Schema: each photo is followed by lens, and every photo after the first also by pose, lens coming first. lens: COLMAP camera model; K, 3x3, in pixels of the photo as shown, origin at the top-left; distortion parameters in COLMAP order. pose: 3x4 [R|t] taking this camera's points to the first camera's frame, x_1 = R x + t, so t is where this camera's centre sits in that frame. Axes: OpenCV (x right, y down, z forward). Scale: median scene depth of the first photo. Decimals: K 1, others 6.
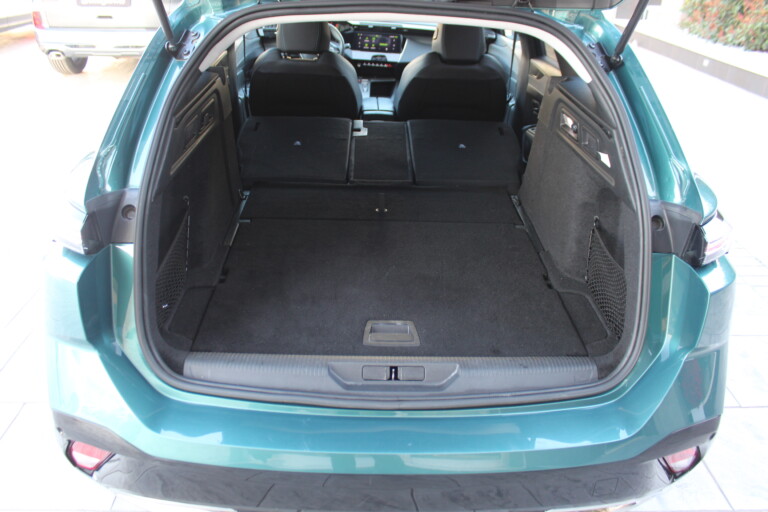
lens RADIAL K [[628.4, 0, 384.0], [0, 628.4, 256.0], [0, 0, 1]] dist [-0.161840, 0.130083]
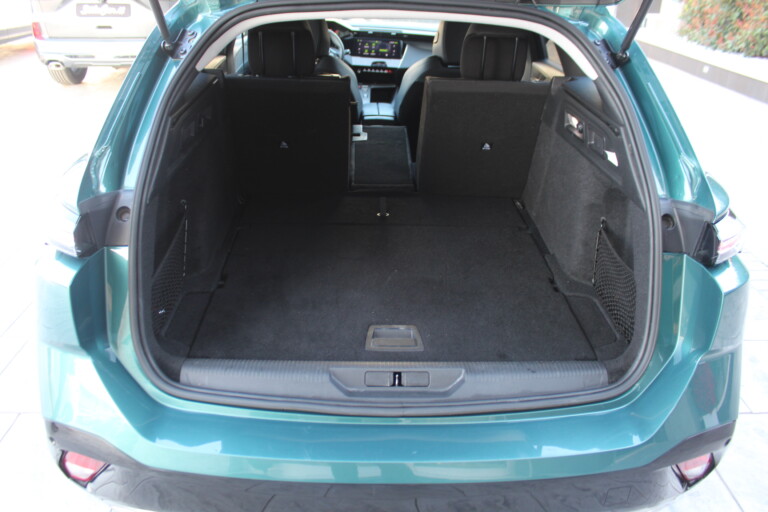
lens RADIAL K [[628.4, 0, 384.0], [0, 628.4, 256.0], [0, 0, 1]] dist [-0.161840, 0.130083]
pose [[0.999980, -0.006302, -0.001031, -0.002183], [0.006284, 0.999840, -0.016759, 0.010329], [0.001137, 0.016752, 0.999859, 0.023330]]
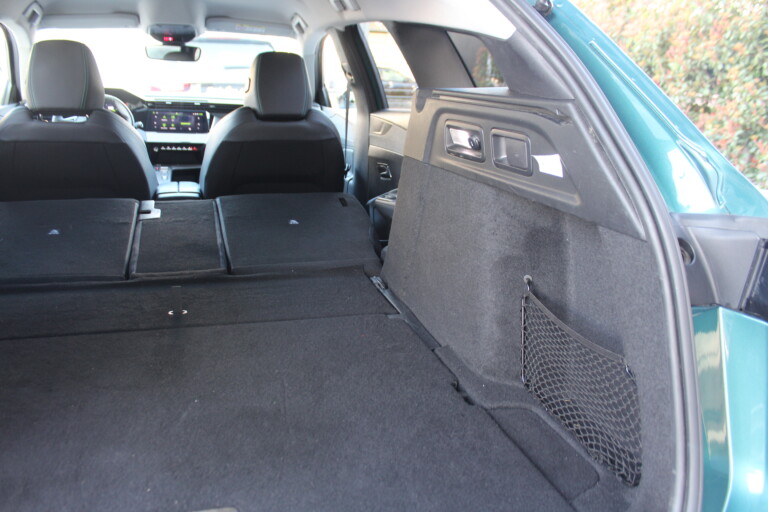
lens RADIAL K [[628.4, 0, 384.0], [0, 628.4, 256.0], [0, 0, 1]] dist [-0.161840, 0.130083]
pose [[0.959920, -0.070519, 0.271258, 0.036929], [0.122360, 0.976169, -0.179228, 0.009760], [-0.252155, 0.205235, 0.945672, 0.422180]]
